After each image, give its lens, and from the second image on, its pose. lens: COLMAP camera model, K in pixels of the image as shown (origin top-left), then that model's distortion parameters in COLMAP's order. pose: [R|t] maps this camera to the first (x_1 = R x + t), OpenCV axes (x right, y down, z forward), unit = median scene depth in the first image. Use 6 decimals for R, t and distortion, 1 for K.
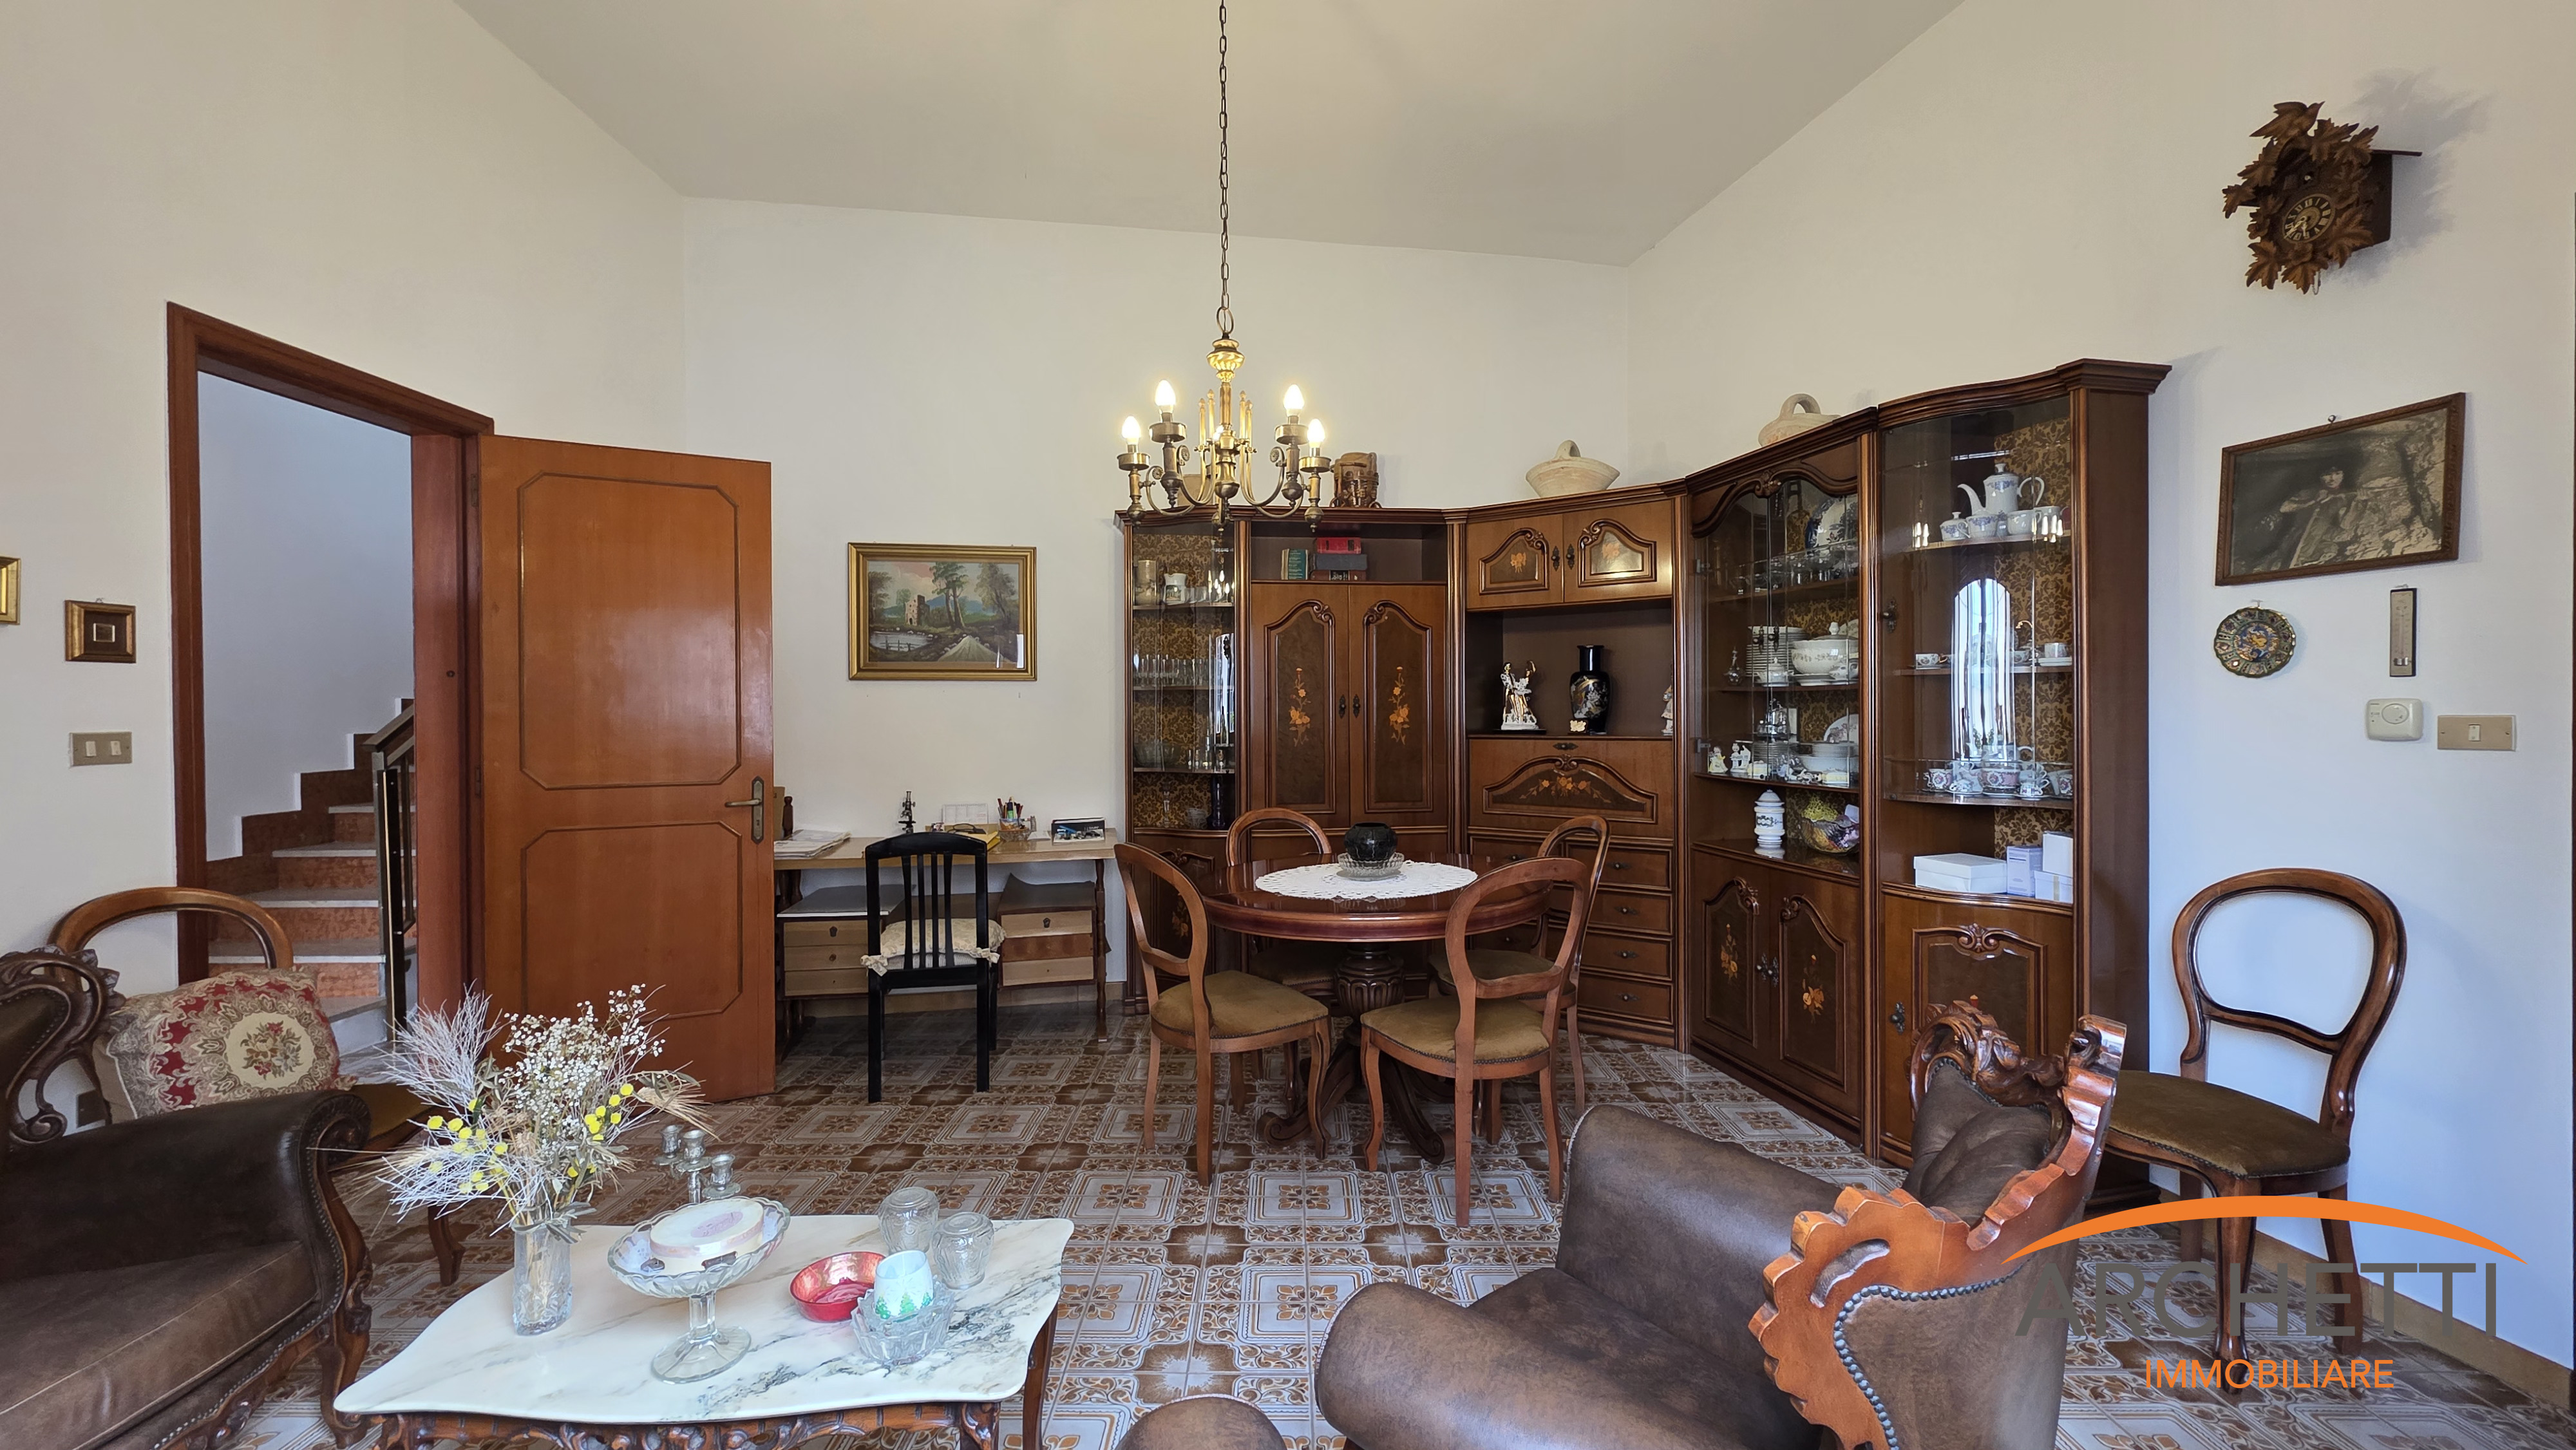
lens RADIAL K [[1031.4, 0, 1277.3], [0, 1031.4, 713.3], [0, 0, 1]] dist [-0.003848, 0.002292]
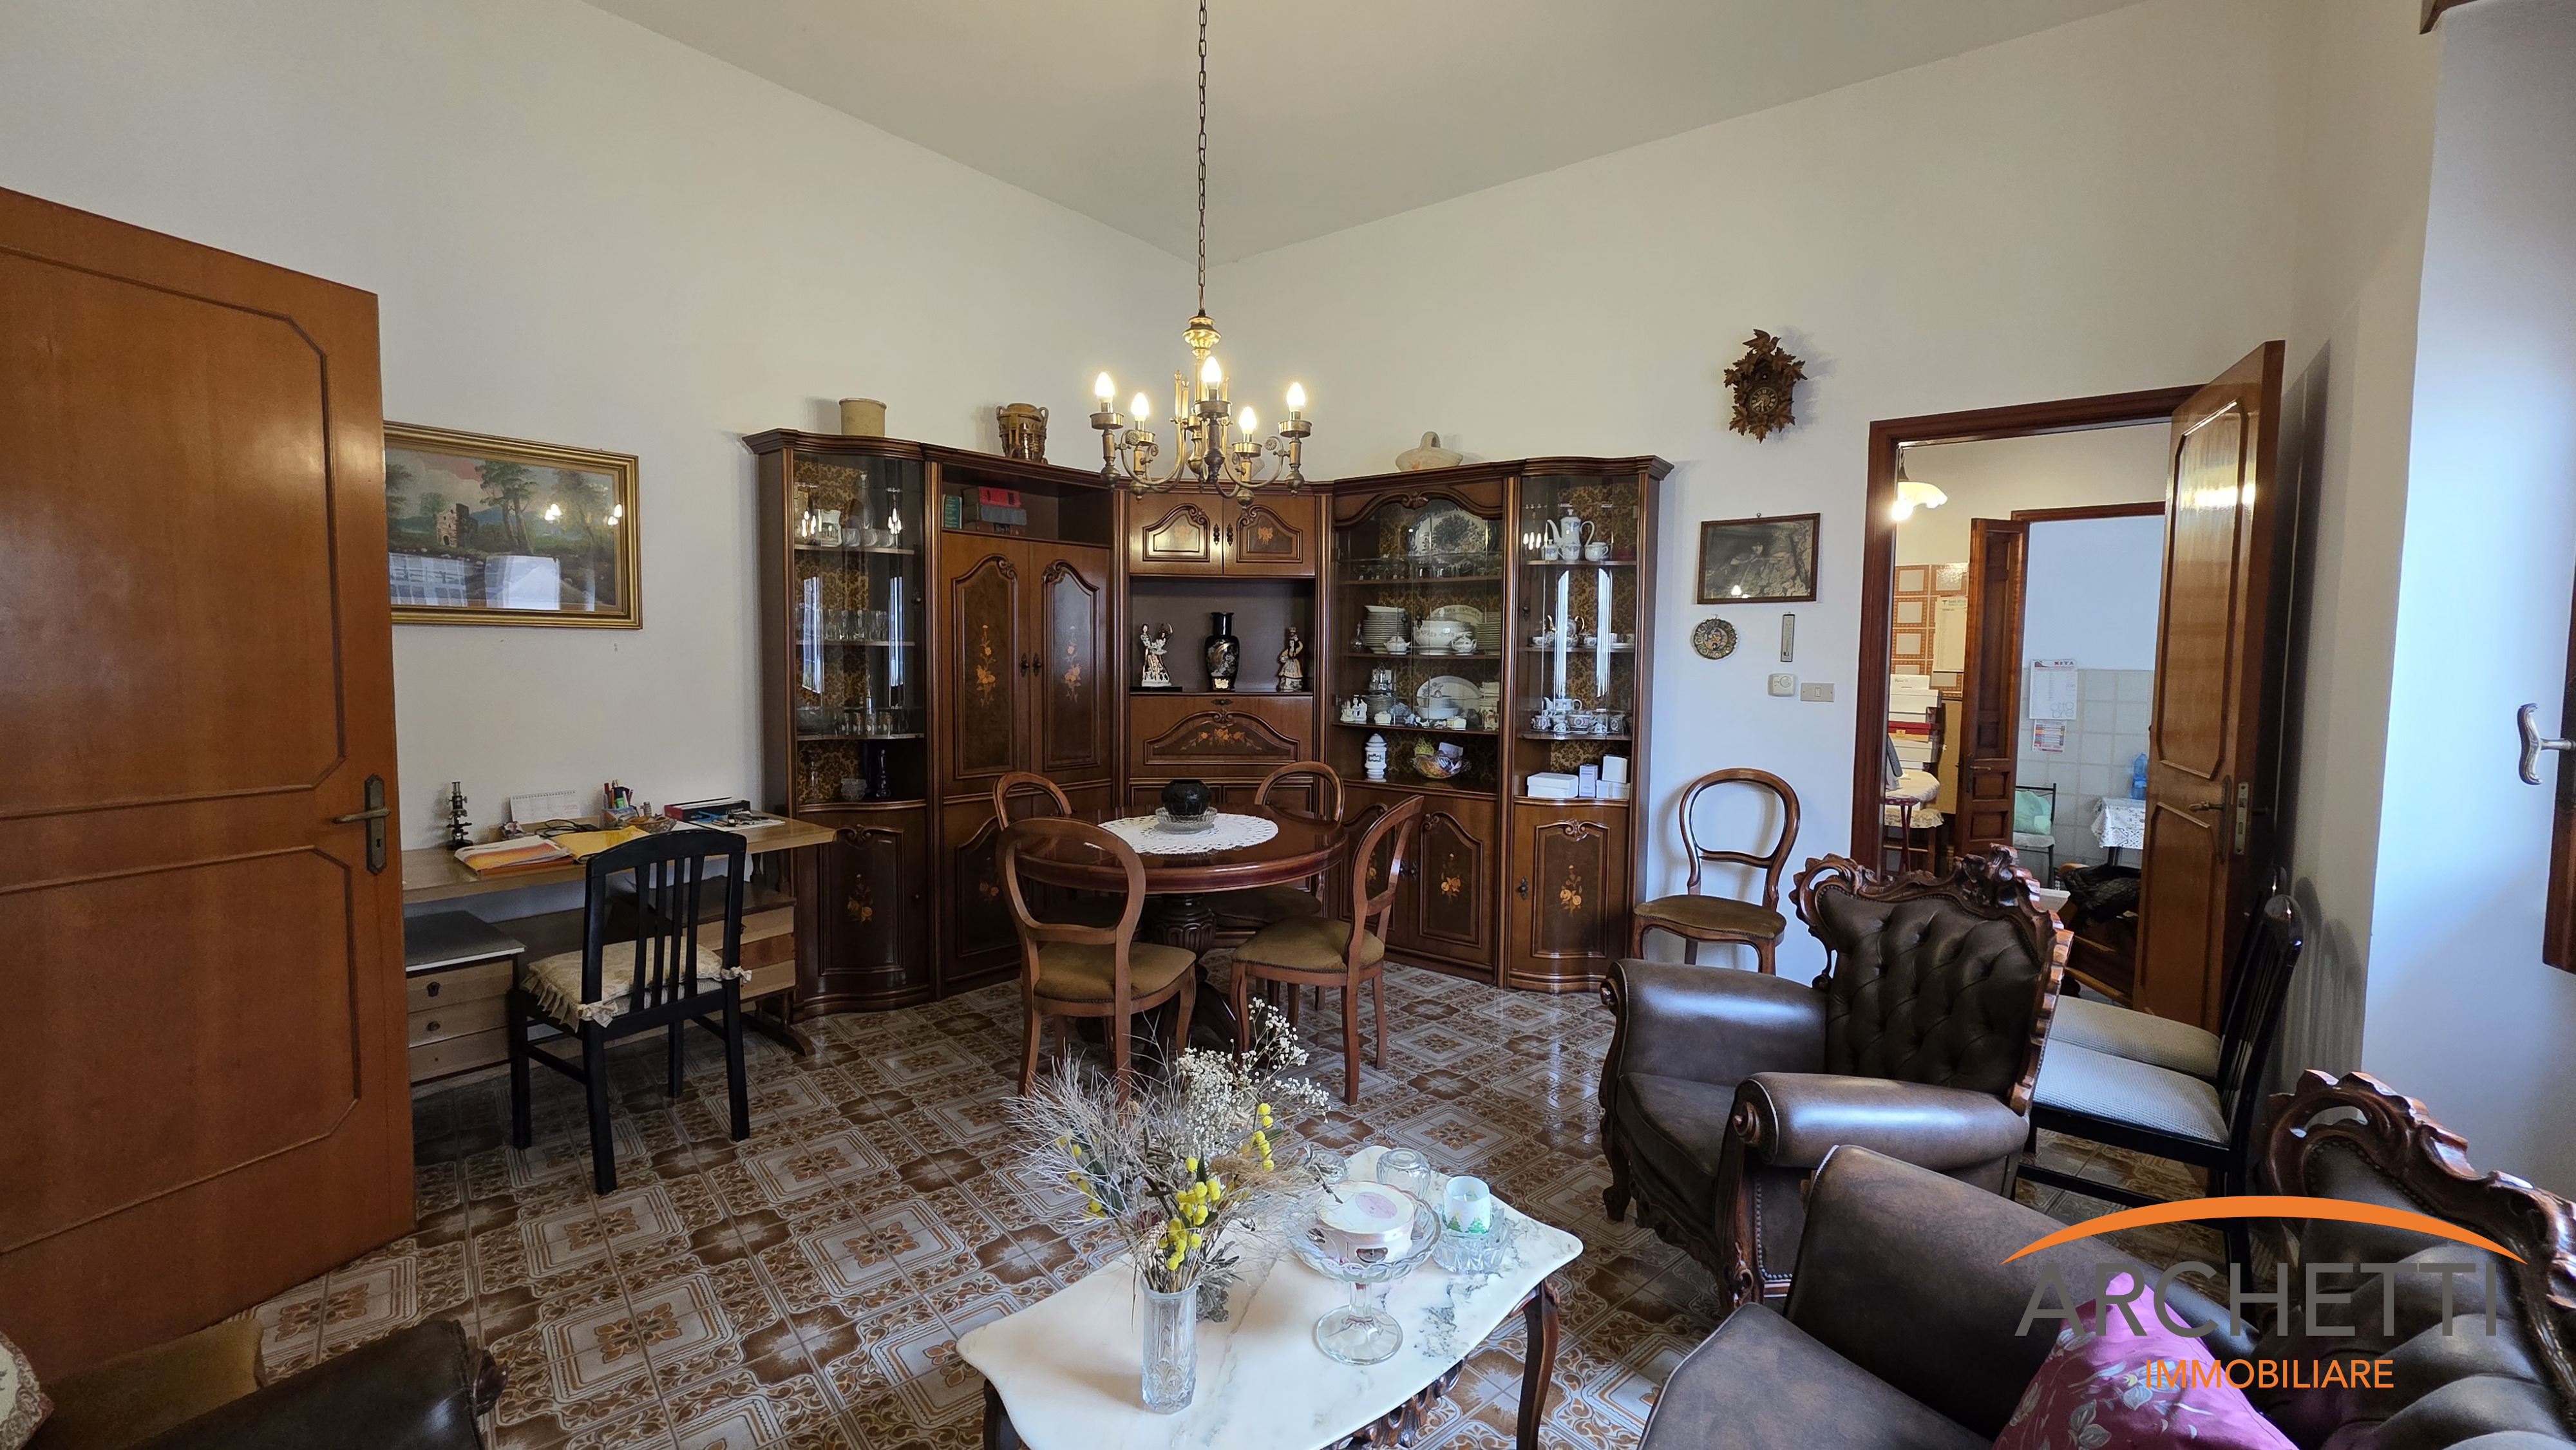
lens RADIAL K [[1031.4, 0, 1278.8], [0, 1031.4, 712.9], [0, 0, 1]] dist [-0.003848, 0.002292]
pose [[0.754929, -0.026184, 0.655284, -0.523305], [-0.010455, 0.998595, 0.051948, -0.019501], [-0.655723, -0.046068, 0.753595, 0.126576]]
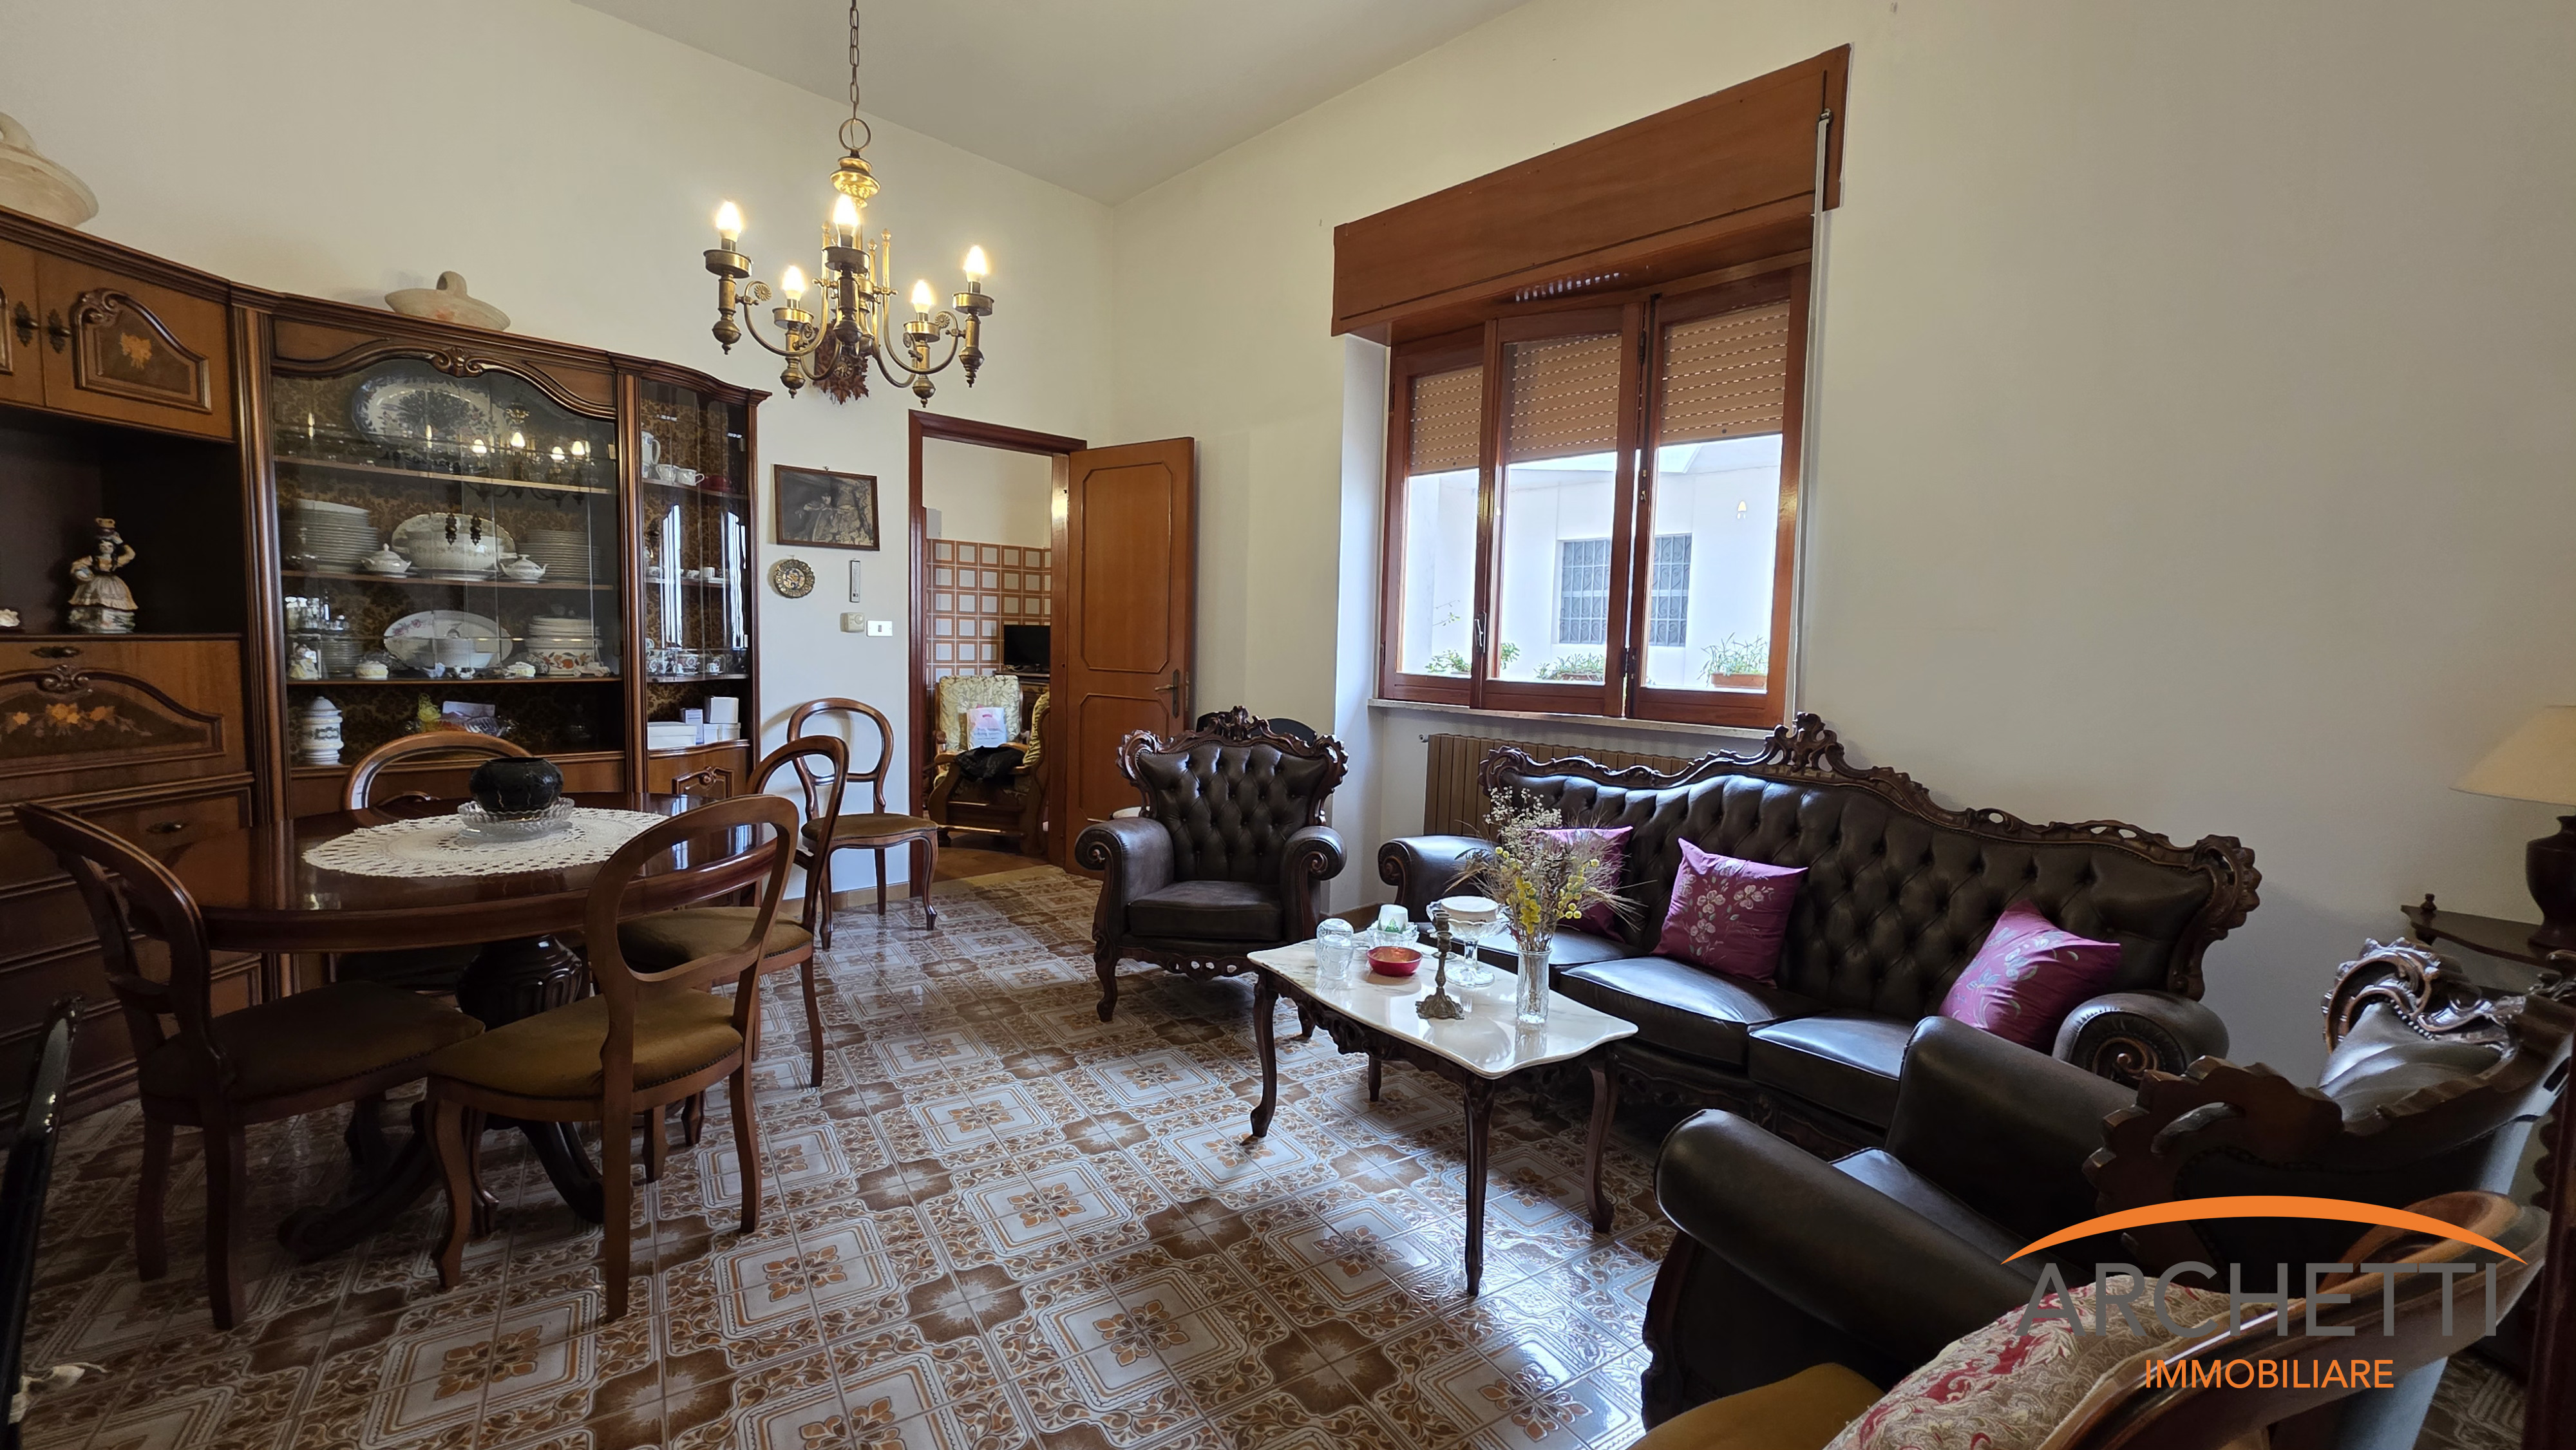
lens RADIAL K [[1031.4, 0, 1291.4], [0, 1031.4, 715.7], [0, 0, 1]] dist [-0.003848, 0.002292]
pose [[-0.555702, -0.074238, 0.828061, -0.761642], [-0.019979, 0.996910, 0.075968, 0.011744], [-0.831142, 0.025672, -0.555468, 0.923413]]
